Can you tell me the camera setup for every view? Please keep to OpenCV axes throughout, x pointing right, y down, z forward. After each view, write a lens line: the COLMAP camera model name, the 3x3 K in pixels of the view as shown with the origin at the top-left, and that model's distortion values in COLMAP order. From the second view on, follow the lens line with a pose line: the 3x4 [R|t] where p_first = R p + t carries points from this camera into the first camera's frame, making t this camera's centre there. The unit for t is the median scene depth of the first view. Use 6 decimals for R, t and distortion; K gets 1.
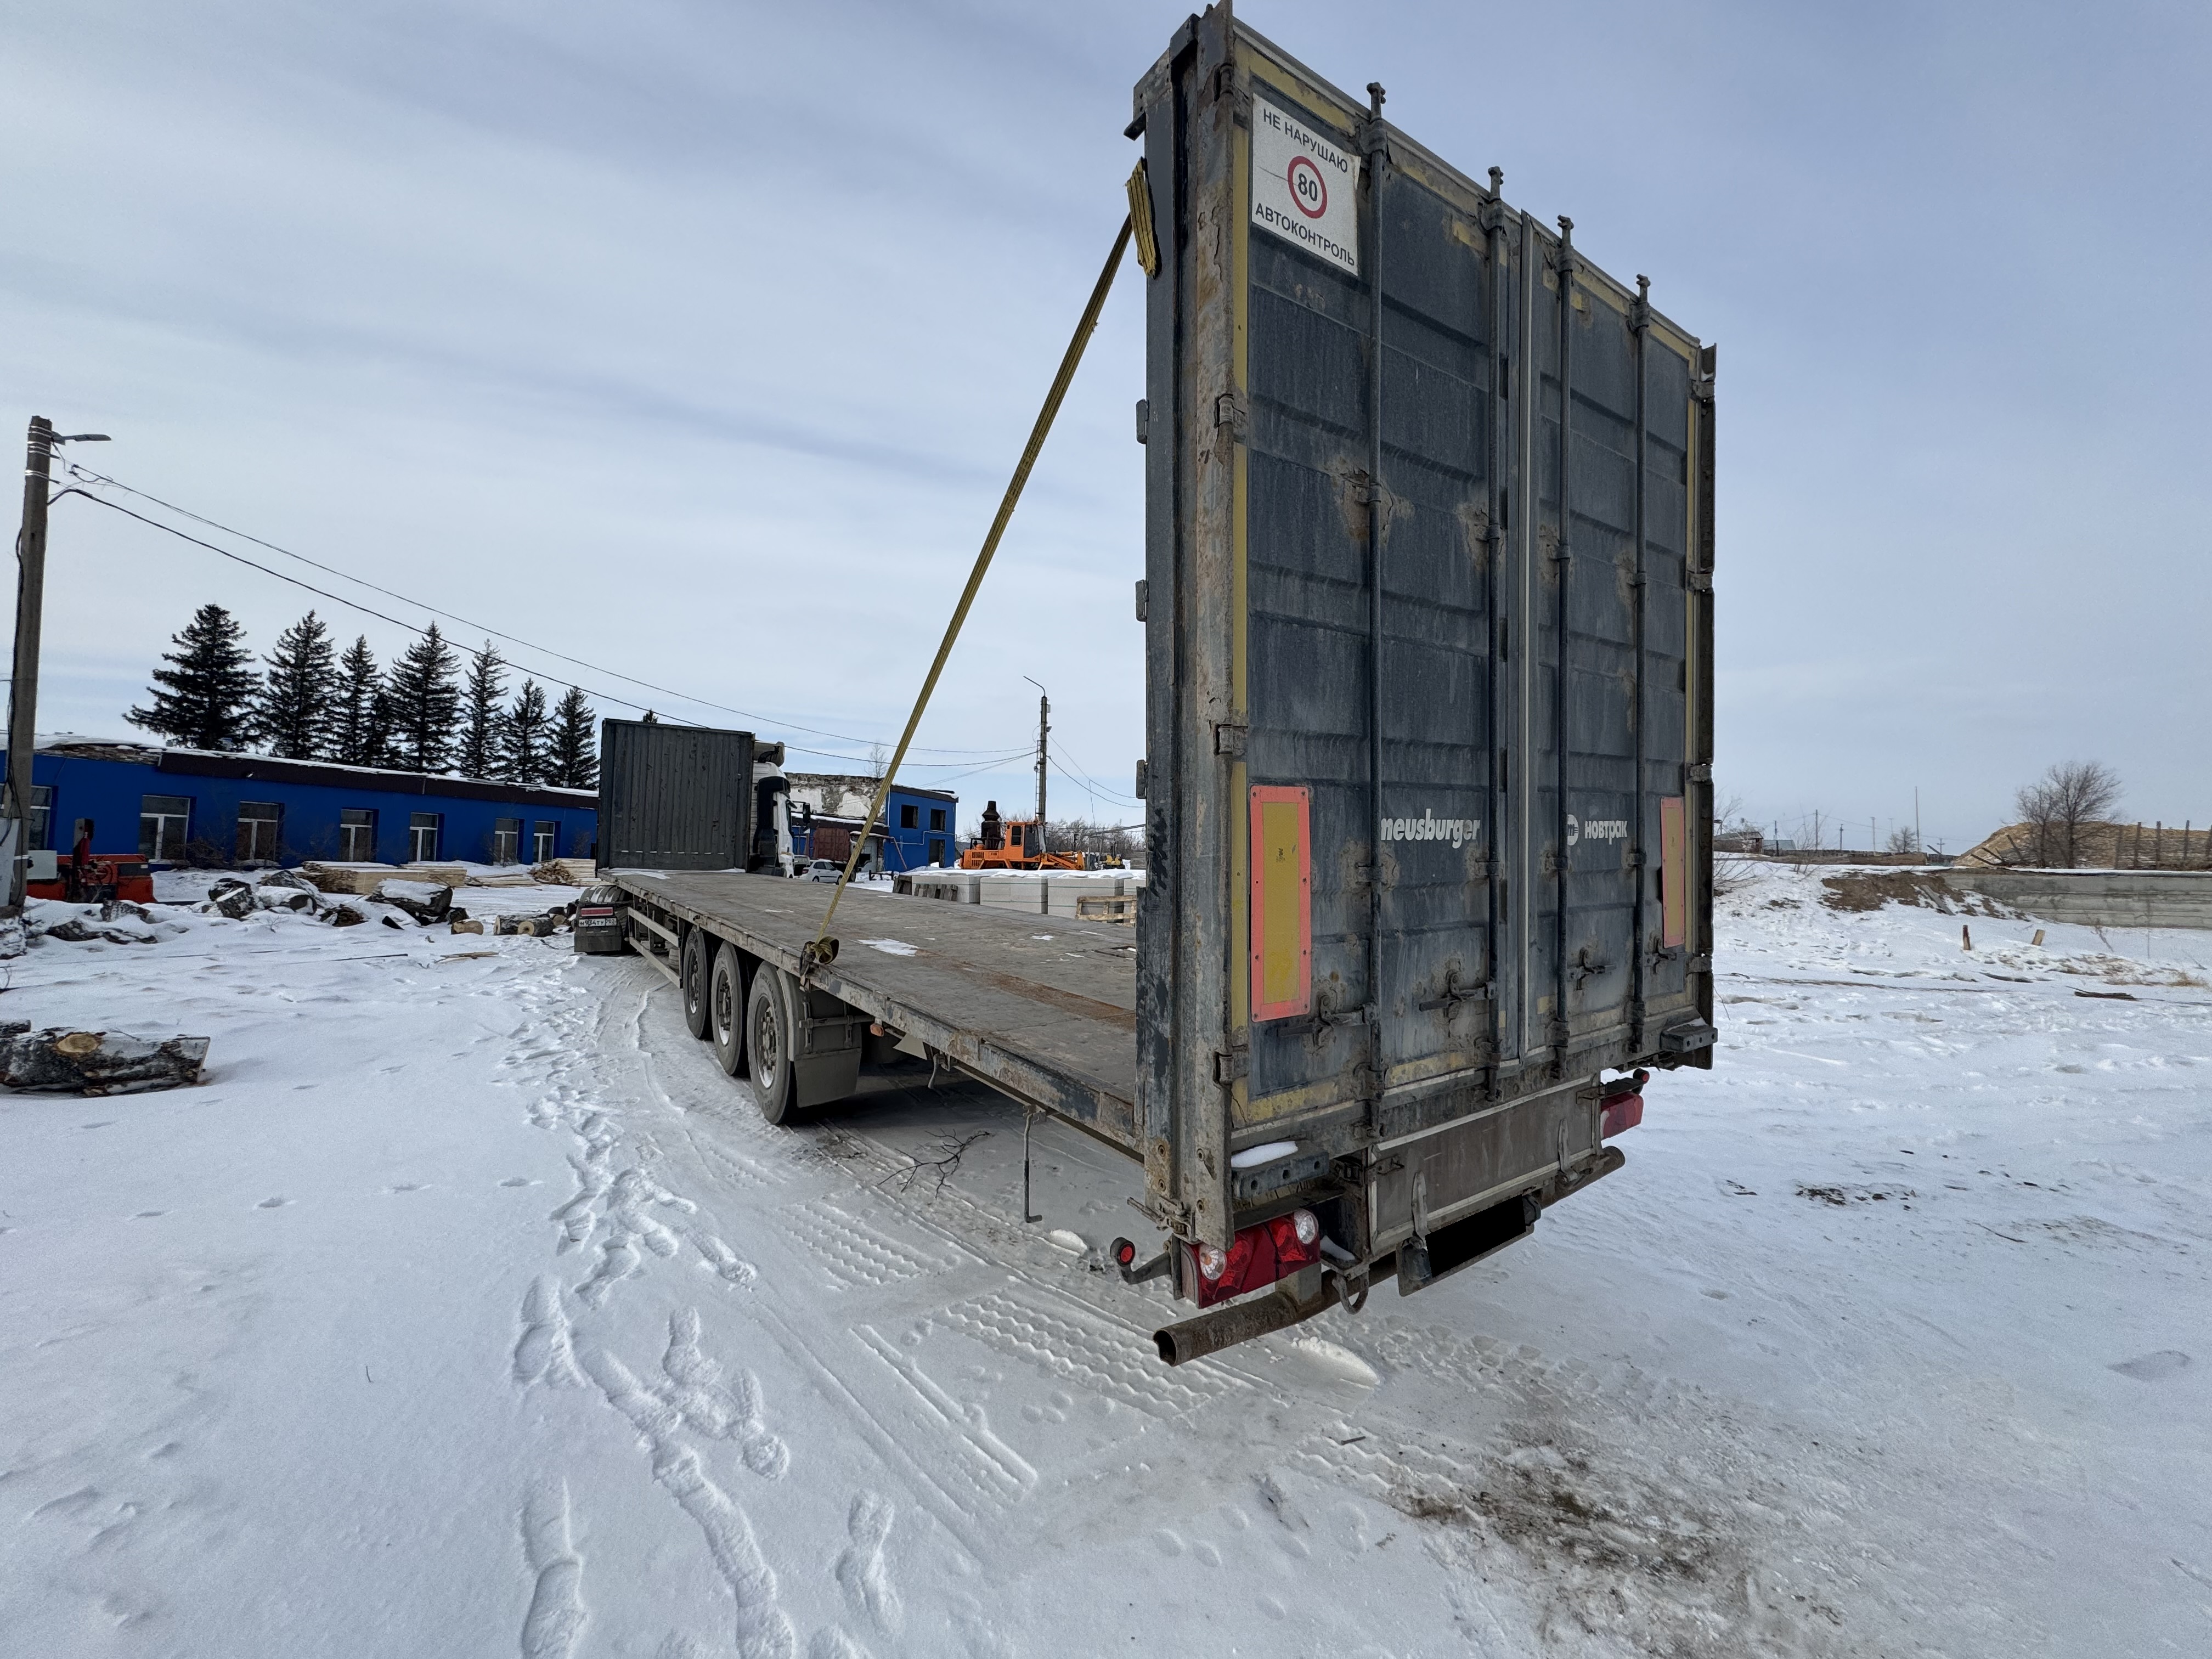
lens RADIAL K [[876.9, 0, 1109.9], [0, 876.9, 826.0], [0, 0, 1]] dist [-0.004915, 0.000806]
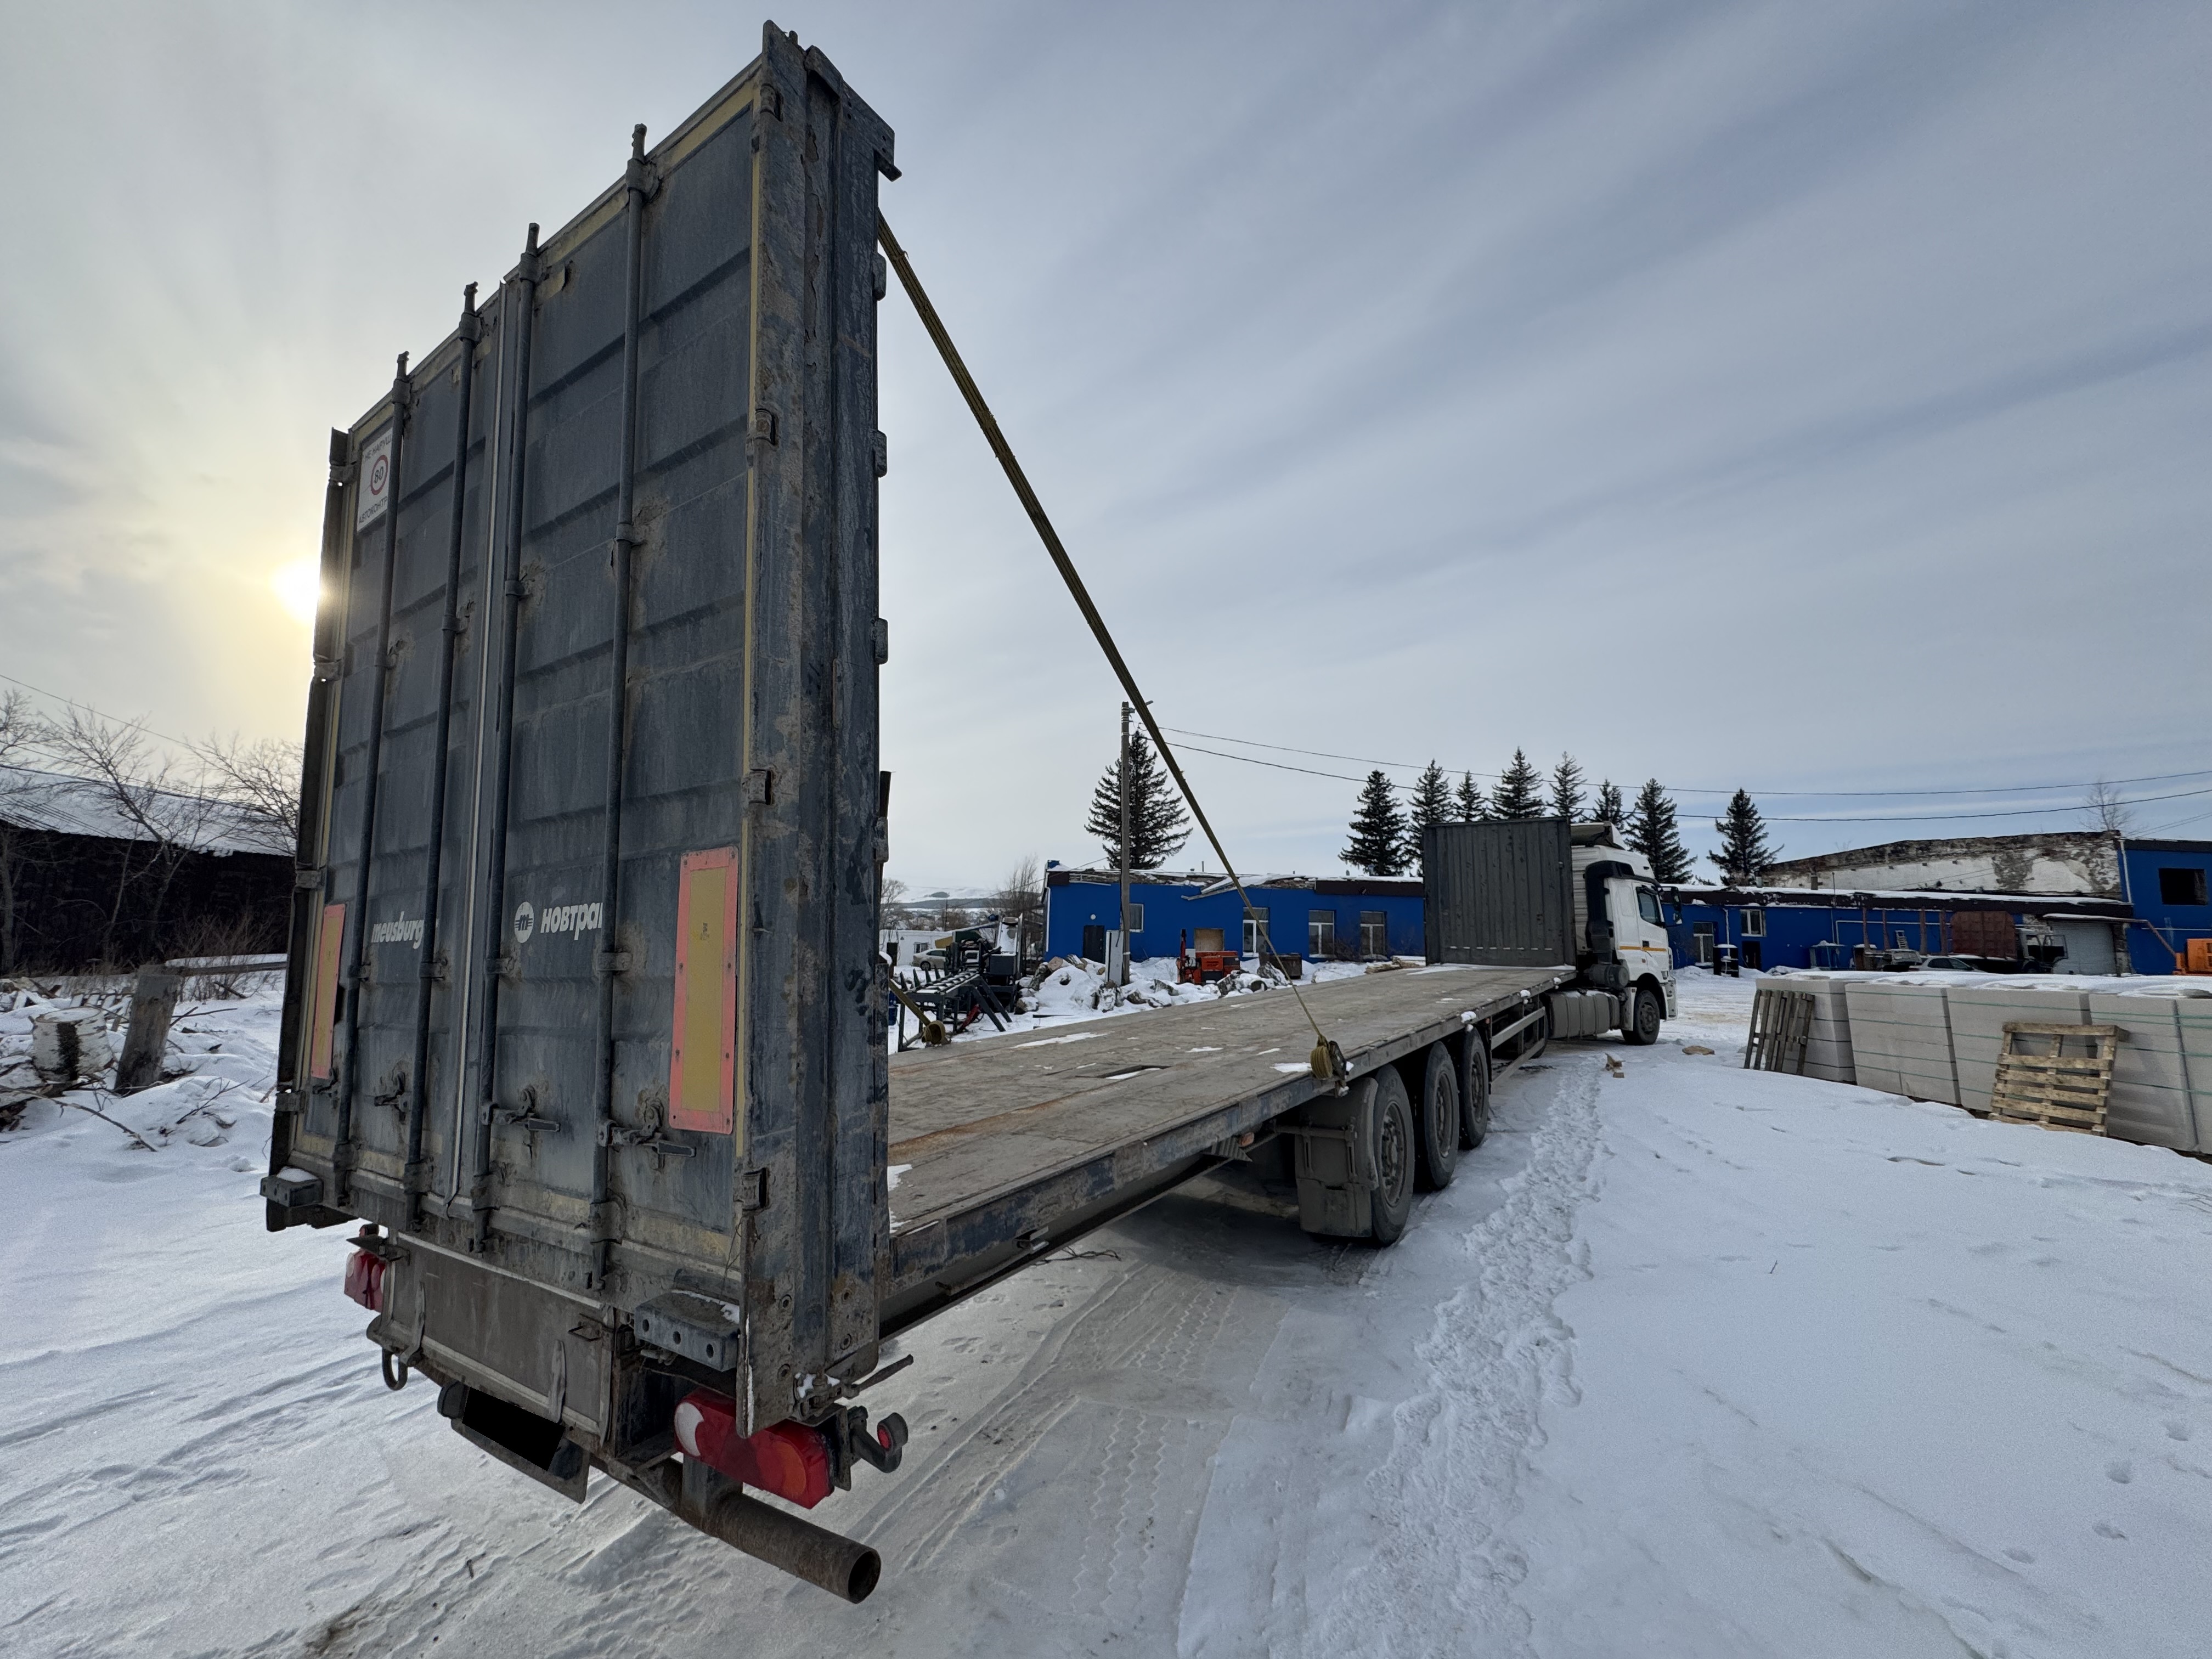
lens RADIAL K [[876.9, 0, 1110.5], [0, 876.9, 825.8], [0, 0, 1]] dist [-0.004915, 0.000806]
pose [[0.387735, -0.132050, -0.912263, 1.595381], [0.033458, 0.991050, -0.129233, 0.041074], [0.921163, 0.019585, 0.388683, 1.308615]]
